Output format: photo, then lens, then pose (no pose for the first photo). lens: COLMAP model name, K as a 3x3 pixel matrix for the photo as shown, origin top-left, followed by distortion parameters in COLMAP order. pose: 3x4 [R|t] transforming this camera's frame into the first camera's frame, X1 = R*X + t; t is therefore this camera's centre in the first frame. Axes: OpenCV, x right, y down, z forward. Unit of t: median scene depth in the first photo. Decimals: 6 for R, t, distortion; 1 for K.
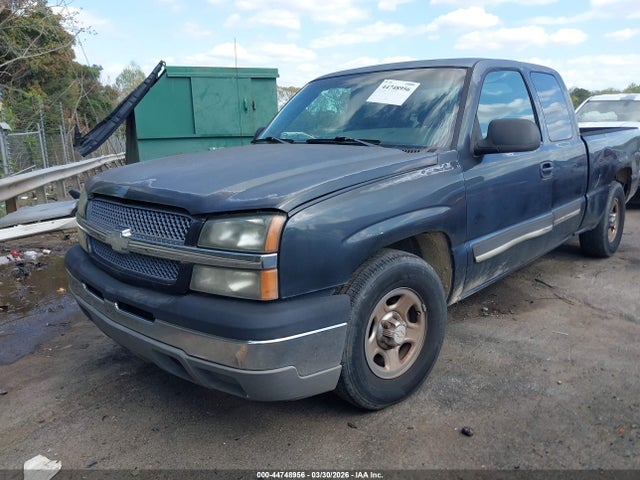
lens RADIAL K [[495.6, 0, 320.0], [0, 495.6, 240.0], [0, 0, 1]] dist [0.057002, -0.068406]
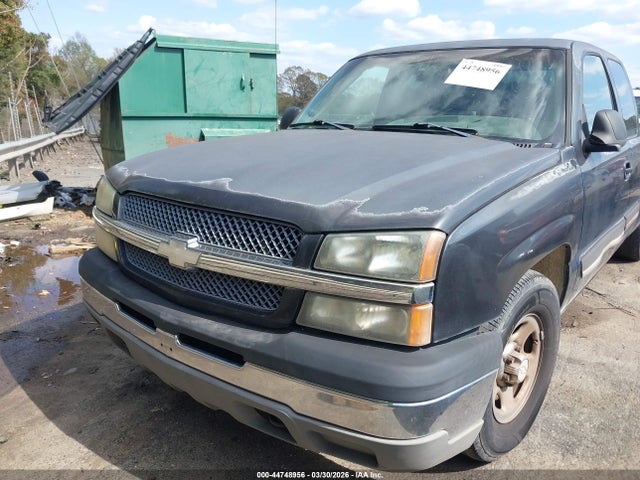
lens RADIAL K [[495.4, 0, 320.0], [0, 495.4, 240.0], [0, 0, 1]] dist [0.009390, -0.001559]
pose [[0.994789, 0.016345, 0.100638, -0.206713], [-0.019425, 0.999370, 0.029709, -0.034200], [-0.100089, -0.031509, 0.994479, 0.180788]]
